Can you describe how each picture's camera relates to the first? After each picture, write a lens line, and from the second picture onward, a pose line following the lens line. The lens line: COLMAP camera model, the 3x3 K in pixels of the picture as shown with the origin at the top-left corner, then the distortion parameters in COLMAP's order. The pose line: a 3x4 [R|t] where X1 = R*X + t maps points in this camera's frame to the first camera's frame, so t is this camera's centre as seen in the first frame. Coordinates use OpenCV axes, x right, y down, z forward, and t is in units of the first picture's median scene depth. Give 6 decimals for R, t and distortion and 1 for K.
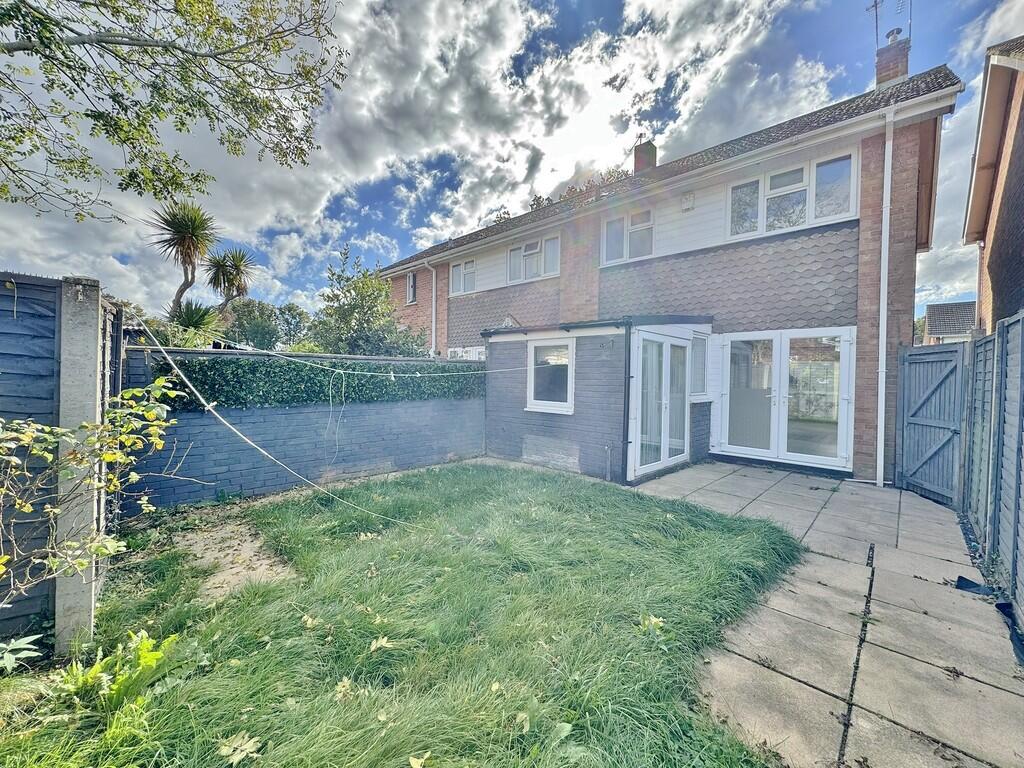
lens RADIAL K [[408.8, 0, 509.9], [0, 408.8, 377.1], [0, 0, 1]] dist [-0.006383, 0.000848]
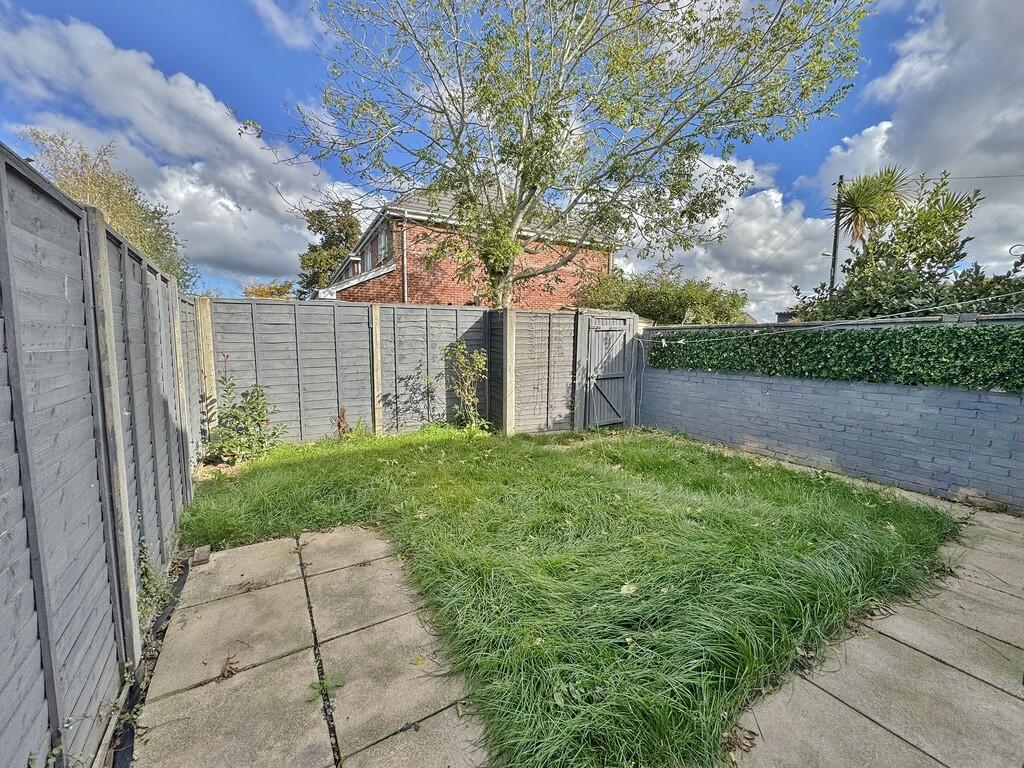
lens RADIAL K [[408.8, 0, 510.0], [0, 408.8, 380.7], [0, 0, 1]] dist [-0.006383, 0.000848]
pose [[-0.249007, 0.076364, -0.965486, 1.347957], [-0.023045, 0.996137, 0.084732, 0.024495], [0.968227, 0.043349, -0.246285, 1.377971]]
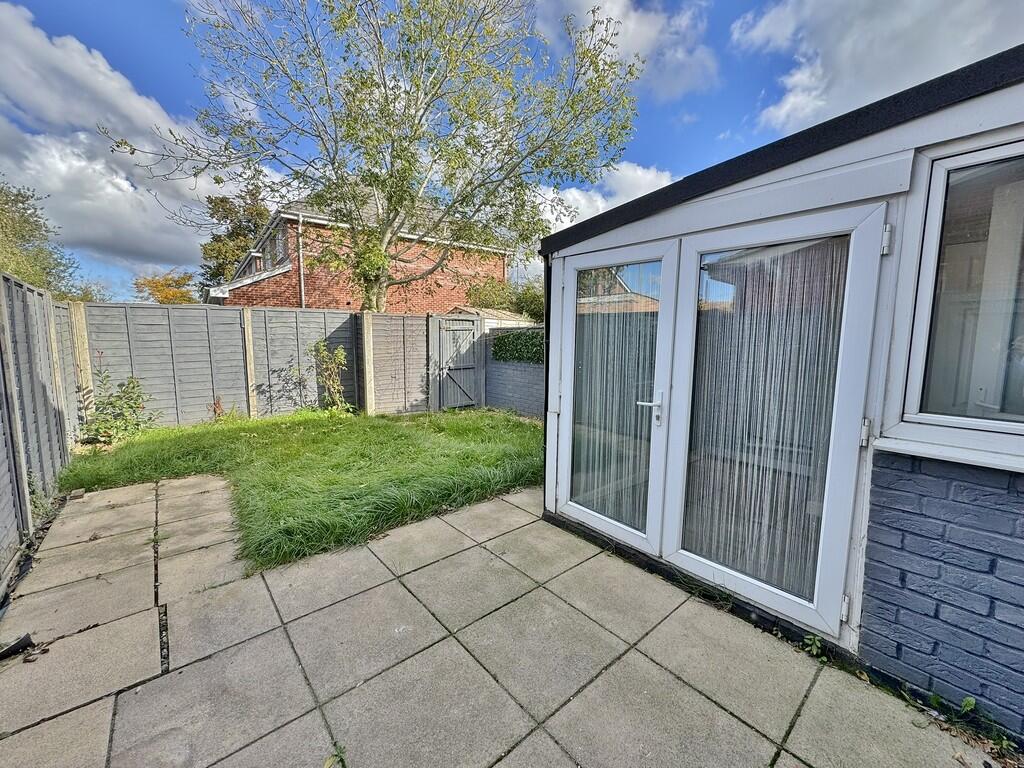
lens RADIAL K [[408.8, 0, 510.8], [0, 408.8, 381.4], [0, 0, 1]] dist [-0.006383, 0.000848]
pose [[-0.089739, 0.090905, -0.991808, 1.829762], [-0.021278, 0.995424, 0.093162, 0.005458], [0.995738, 0.029464, -0.087394, 2.023971]]
